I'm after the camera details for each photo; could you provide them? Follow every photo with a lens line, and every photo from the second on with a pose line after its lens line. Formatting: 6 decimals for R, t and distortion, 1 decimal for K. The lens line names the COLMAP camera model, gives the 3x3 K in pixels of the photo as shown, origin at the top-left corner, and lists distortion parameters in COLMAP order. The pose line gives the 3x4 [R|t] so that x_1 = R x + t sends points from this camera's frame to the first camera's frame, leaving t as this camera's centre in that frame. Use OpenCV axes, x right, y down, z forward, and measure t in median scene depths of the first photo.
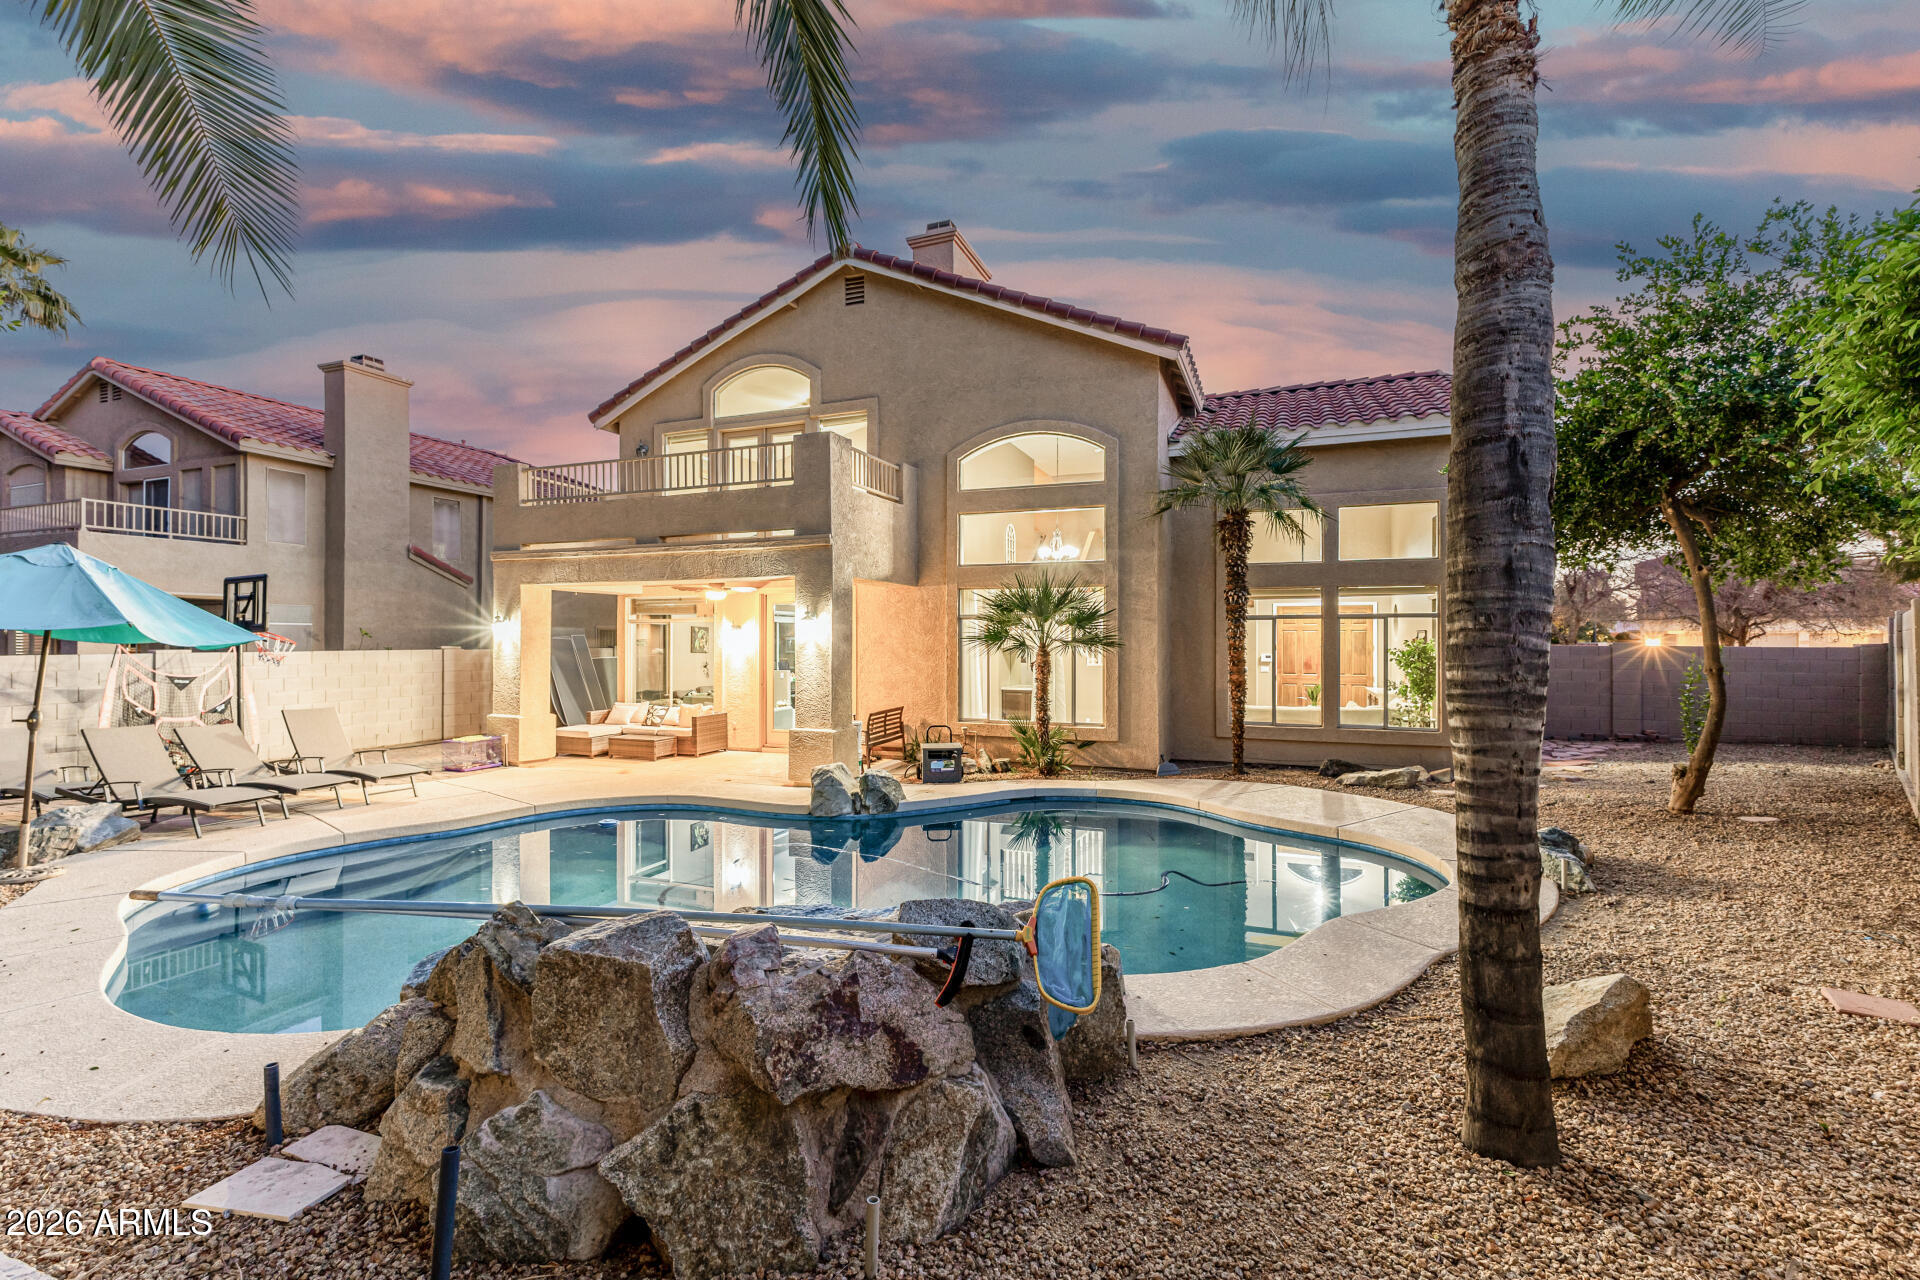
lens RADIAL K [[820.3, 0, 955.1], [0, 820.3, 635.0], [0, 0, 1]] dist [0.000495, 0.000155]
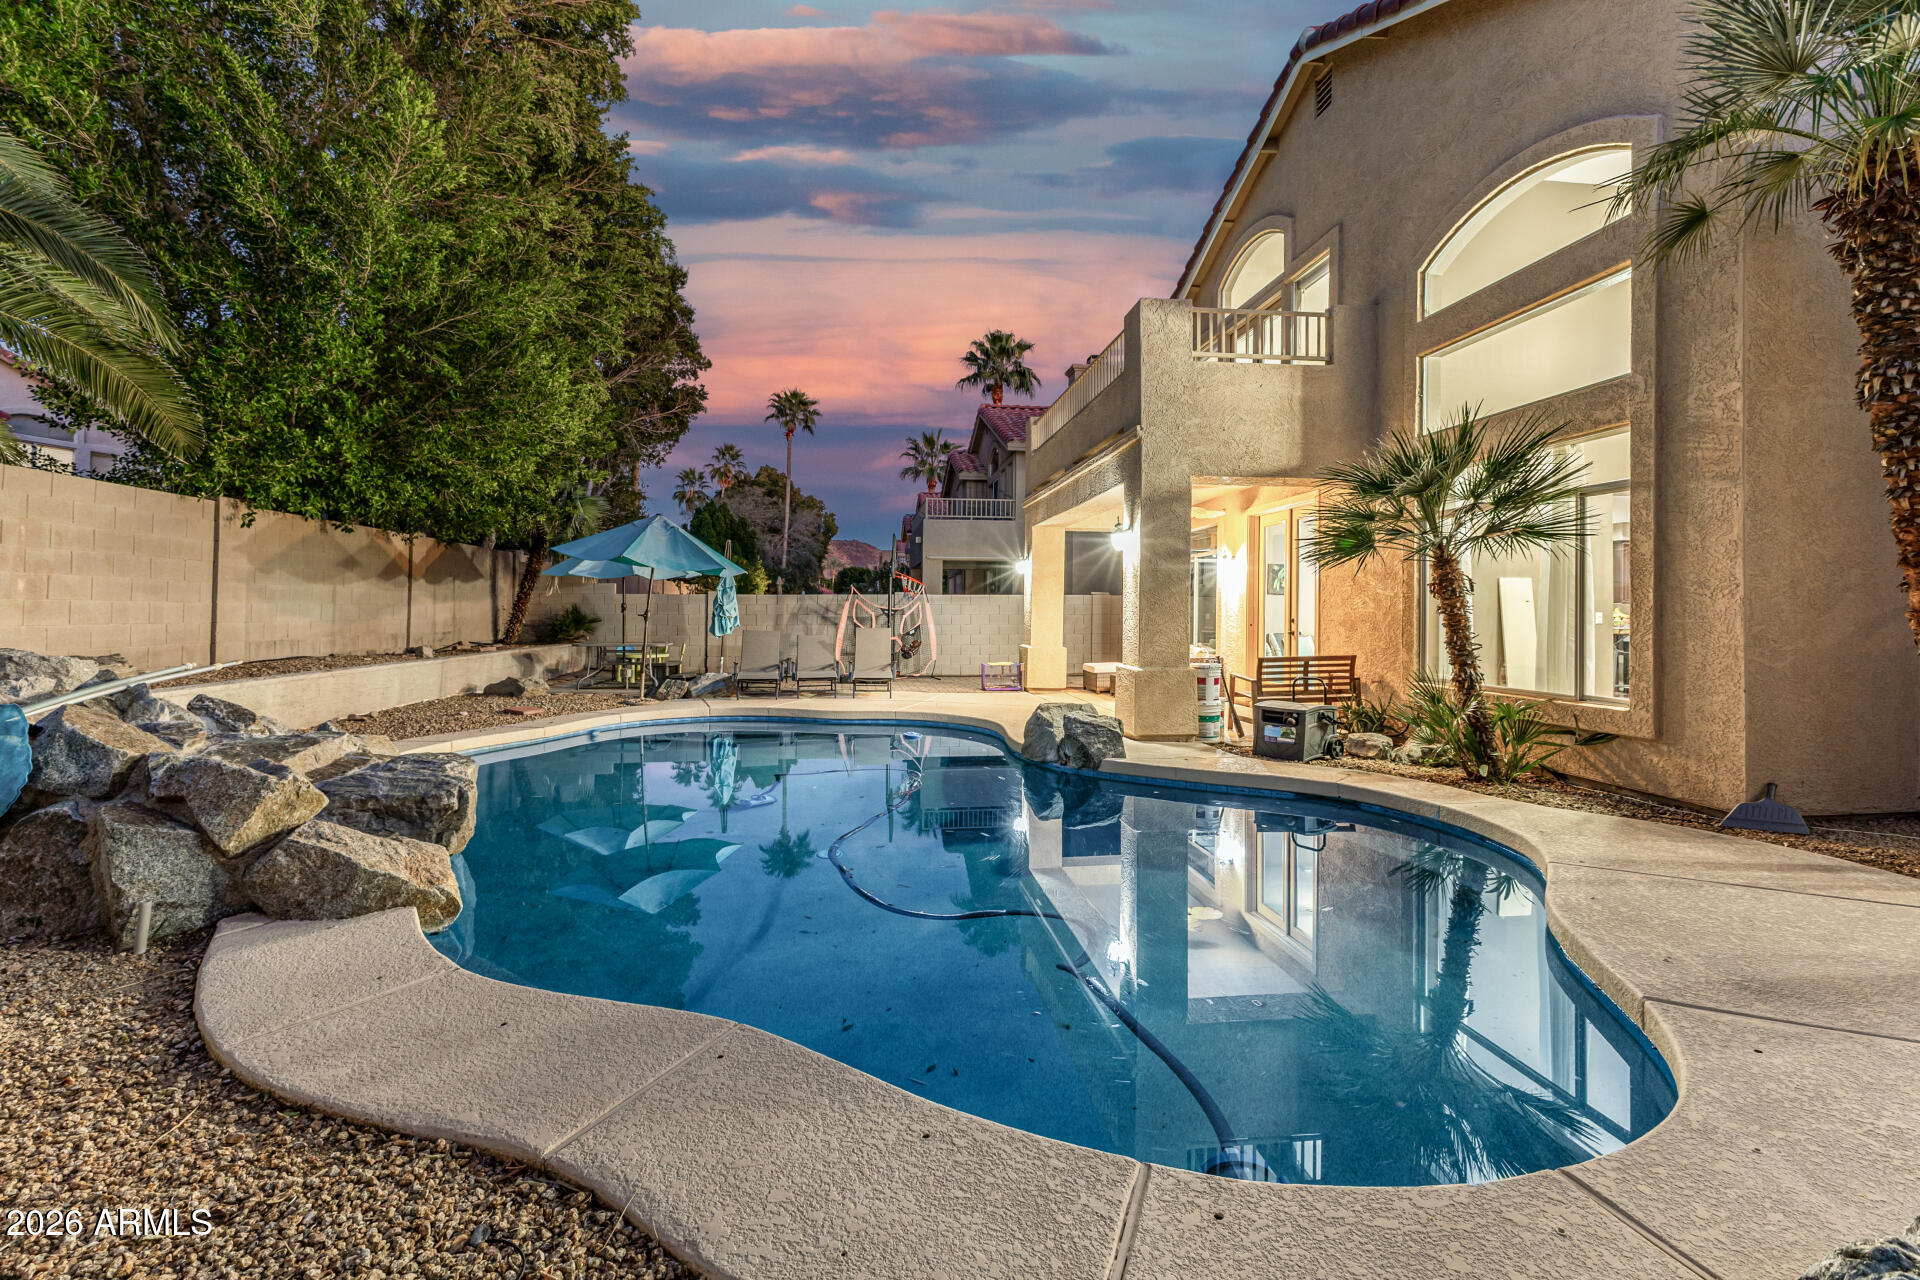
lens RADIAL K [[820.3, 0, 955.1], [0, 820.3, 635.0], [0, 0, 1]] dist [0.000495, 0.000155]
pose [[0.477047, 0.027251, -0.878455, 0.425122], [0.006817, 0.999374, 0.034704, 0.047831], [0.878851, -0.022544, 0.476563, 0.408000]]
